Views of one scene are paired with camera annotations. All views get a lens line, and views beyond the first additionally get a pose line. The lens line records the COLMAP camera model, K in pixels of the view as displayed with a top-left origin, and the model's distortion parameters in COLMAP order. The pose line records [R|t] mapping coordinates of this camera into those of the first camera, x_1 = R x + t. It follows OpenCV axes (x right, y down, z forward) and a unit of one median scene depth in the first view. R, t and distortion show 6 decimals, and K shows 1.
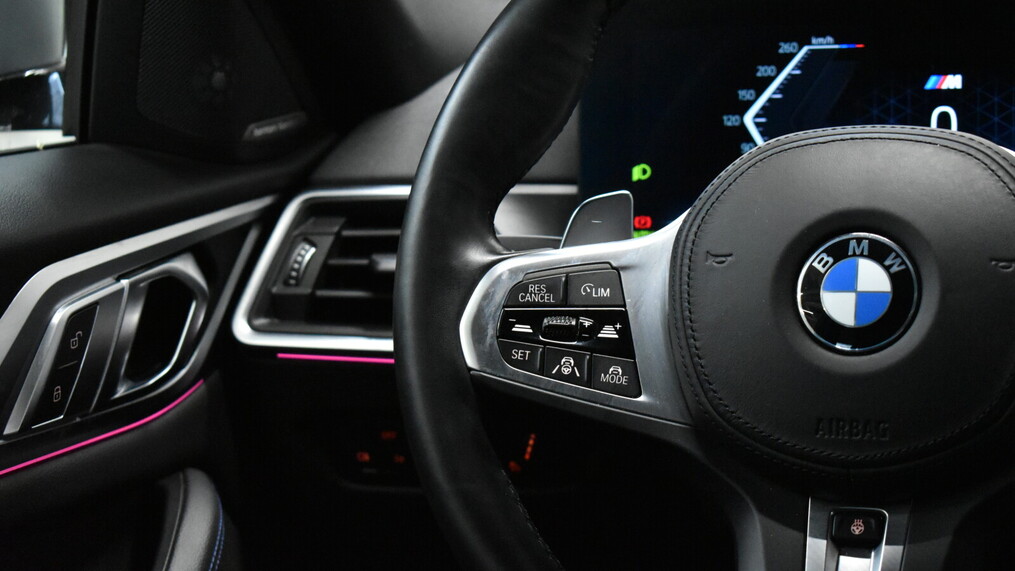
lens RADIAL K [[2170.2, 0, 507.5], [0, 2170.2, 285.5], [0, 0, 1]] dist [-0.019002, -0.020007]
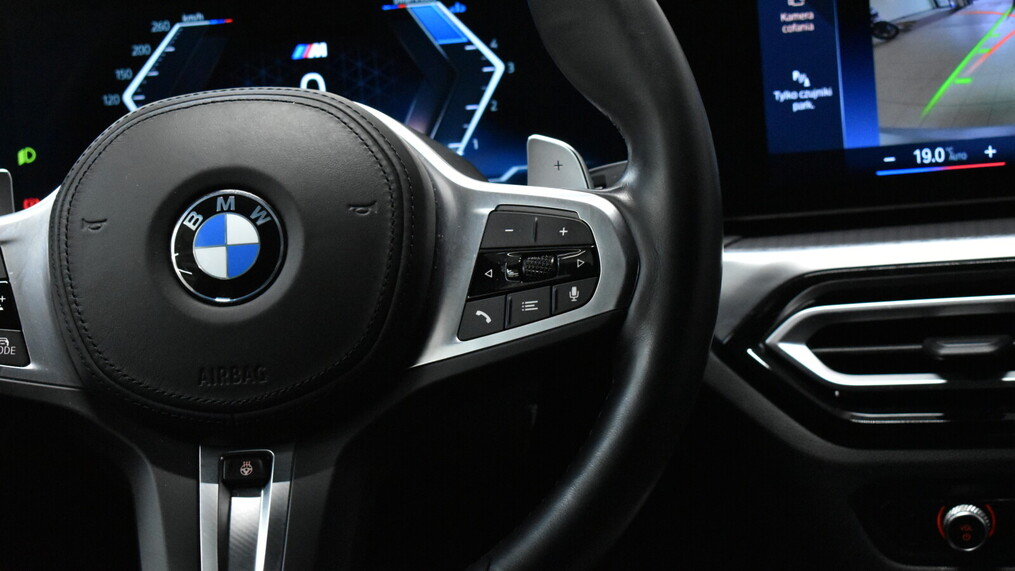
lens RADIAL K [[2170.2, 0, 507.5], [0, 2170.2, 285.5], [0, 0, 1]] dist [-0.019002, -0.020007]
pose [[0.965588, -0.077193, 0.248357, 0.028097], [0.078247, 0.996918, 0.005641, 0.025831], [-0.248027, 0.013986, 0.968652, -0.052336]]
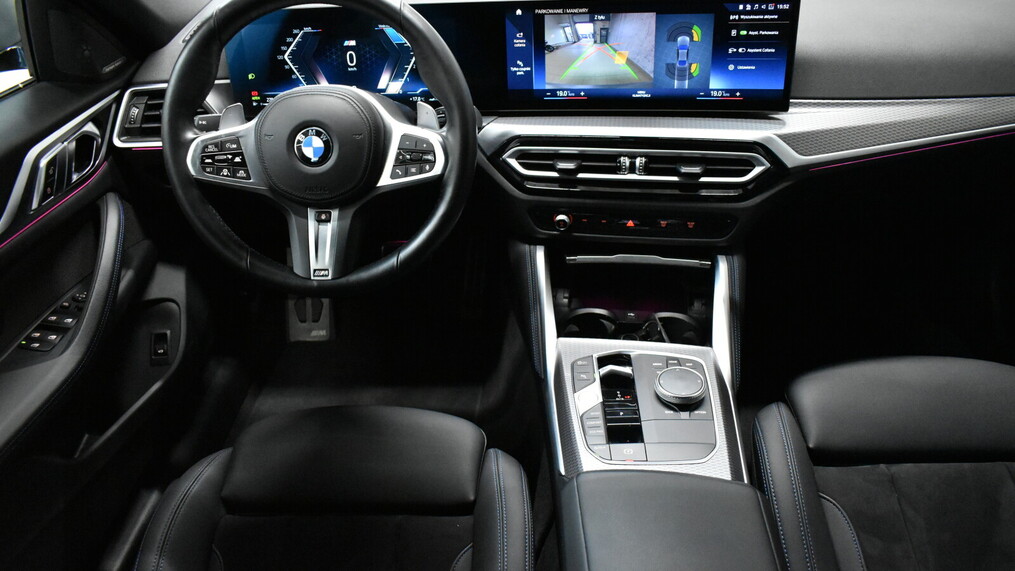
lens RADIAL K [[789.3, 0, 507.5], [0, 789.3, 285.5], [0, 0, 1]] dist [-0.009251, 0.001147]
pose [[0.959563, -0.140153, 0.244124, 0.118418], [0.039017, 0.925090, 0.377739, -0.226106], [-0.278778, -0.352939, 0.893150, -0.180930]]
